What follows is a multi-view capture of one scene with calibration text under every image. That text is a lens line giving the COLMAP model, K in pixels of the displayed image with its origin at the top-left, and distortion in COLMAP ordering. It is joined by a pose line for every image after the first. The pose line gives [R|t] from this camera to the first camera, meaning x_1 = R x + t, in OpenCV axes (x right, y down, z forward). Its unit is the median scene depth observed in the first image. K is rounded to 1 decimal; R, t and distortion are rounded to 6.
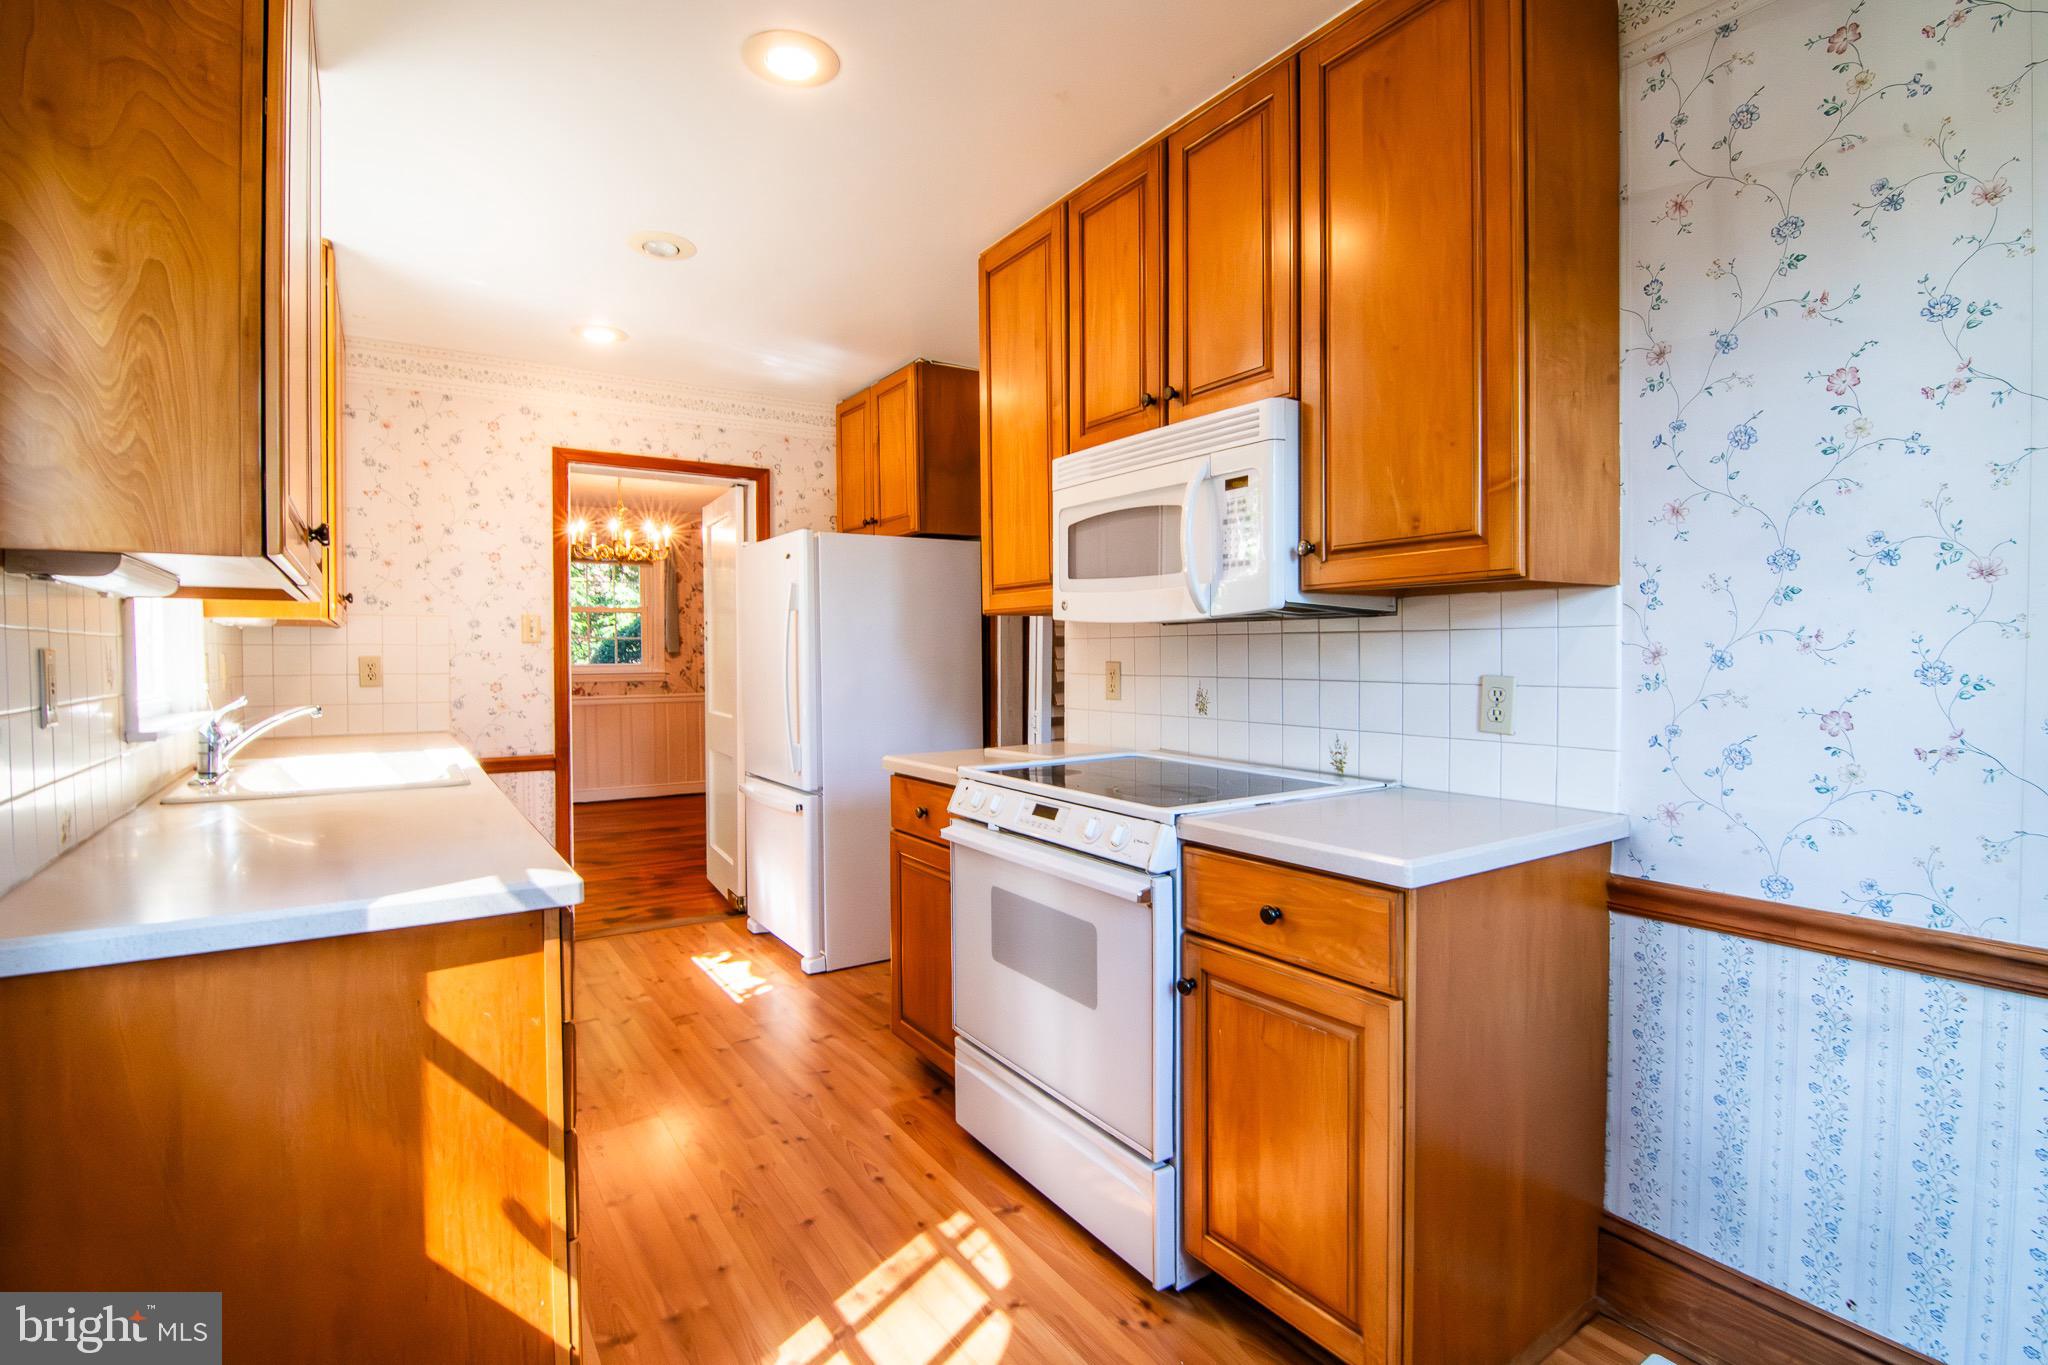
lens RADIAL K [[1001.5, 0, 1017.0], [0, 1001.5, 669.5], [0, 0, 1]] dist [-0.004809, -0.009830]
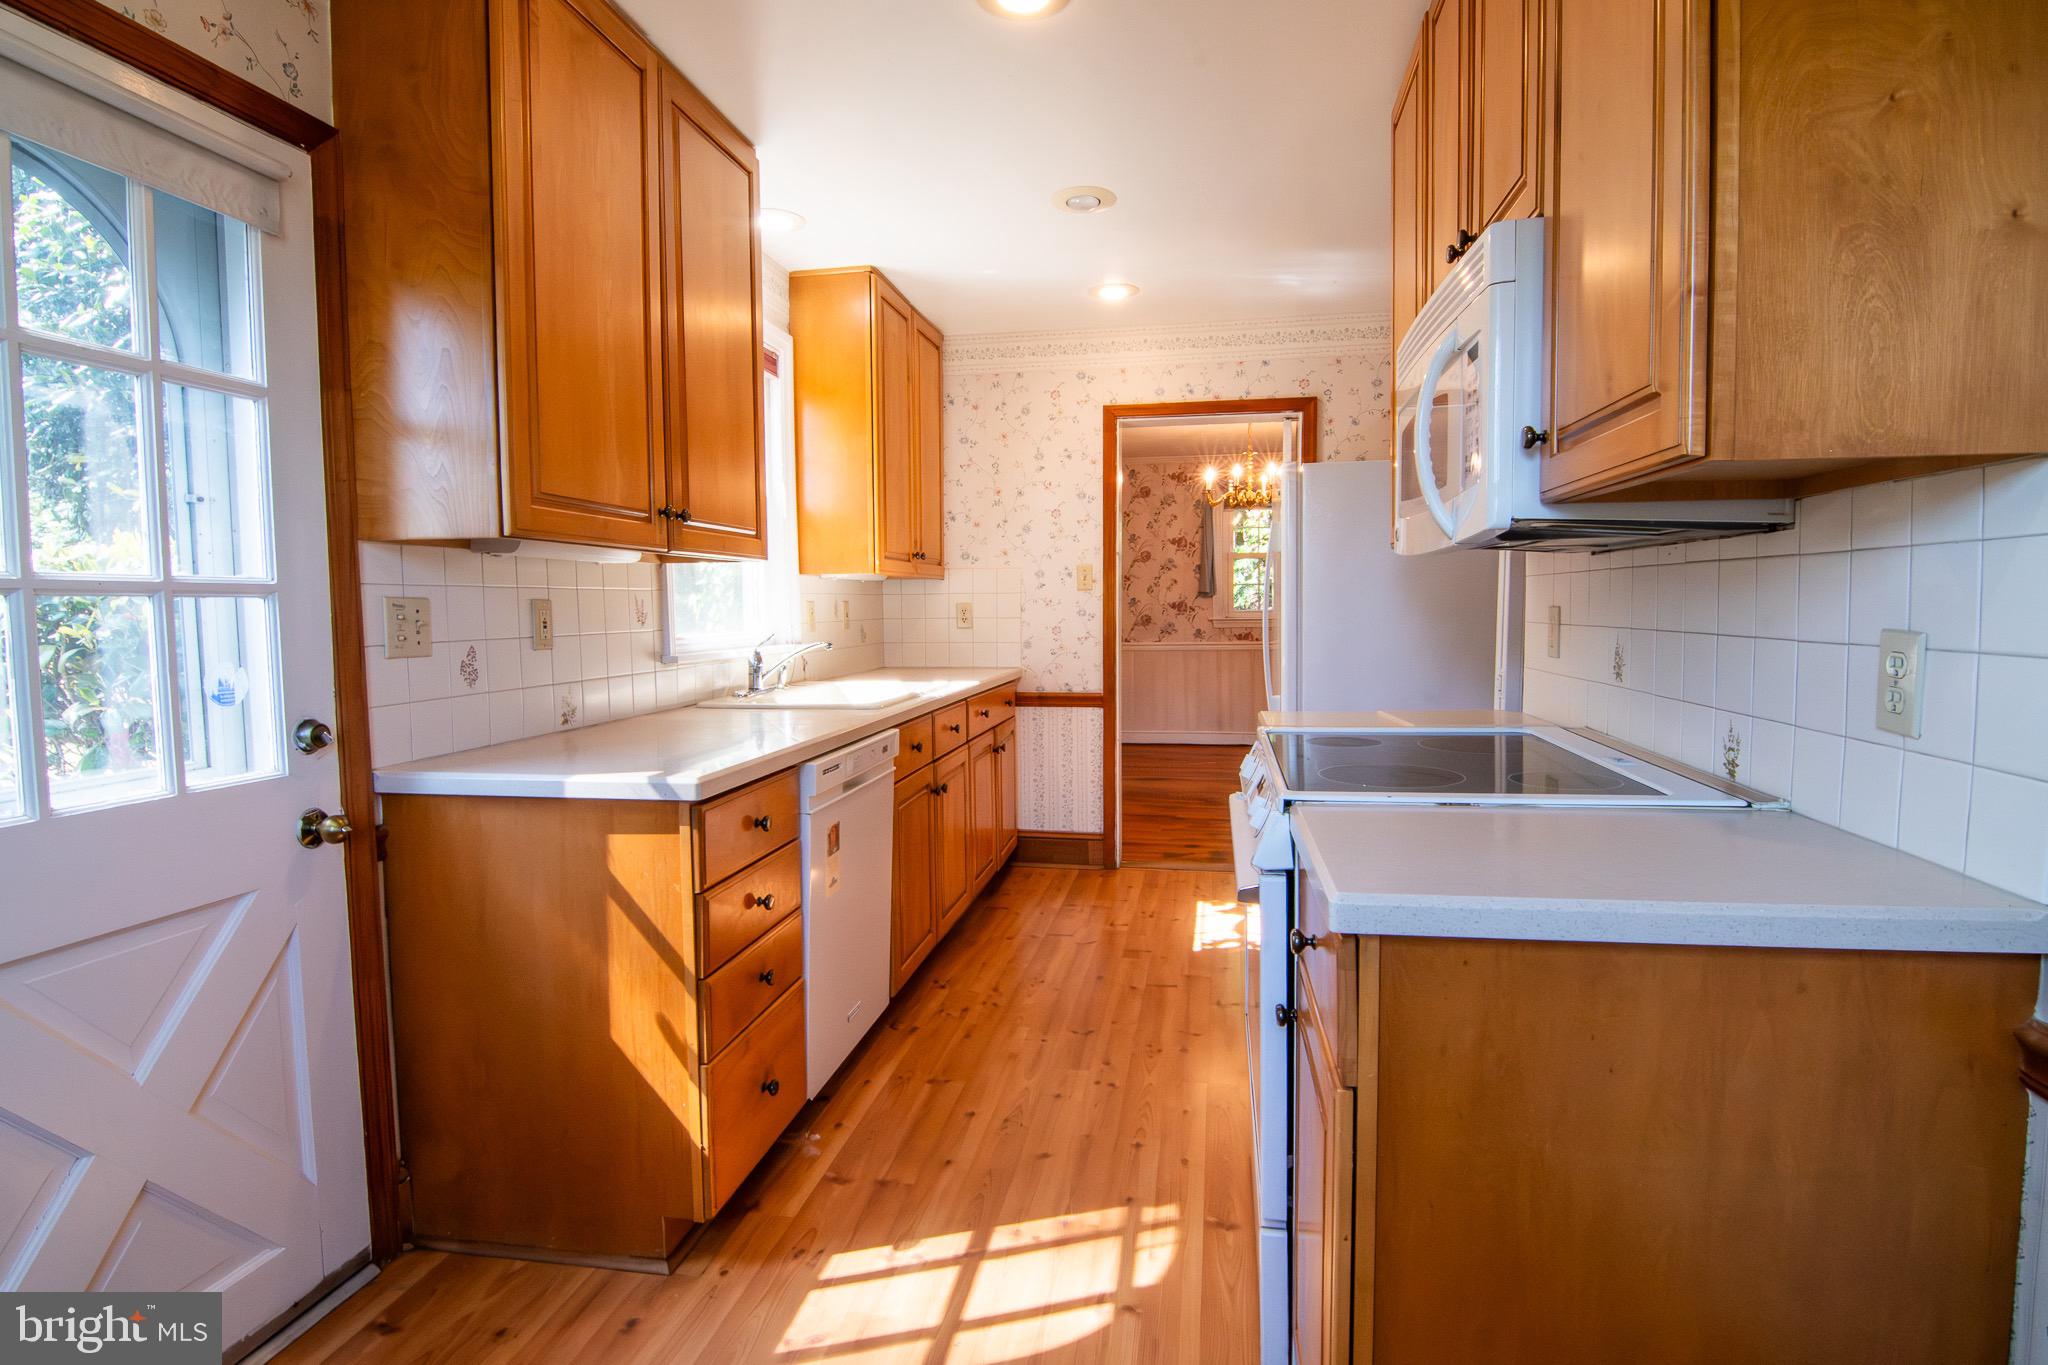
lens RADIAL K [[1054.2, 0, 1014.4], [0, 1054.2, 669.9], [0, 0, 1]] dist [-0.001385, -0.006949]
pose [[0.719268, 0.039952, -0.693583, 0.490000], [-0.004206, 0.998577, 0.053160, -0.000576], [0.694720, -0.035319, 0.718413, 0.216176]]
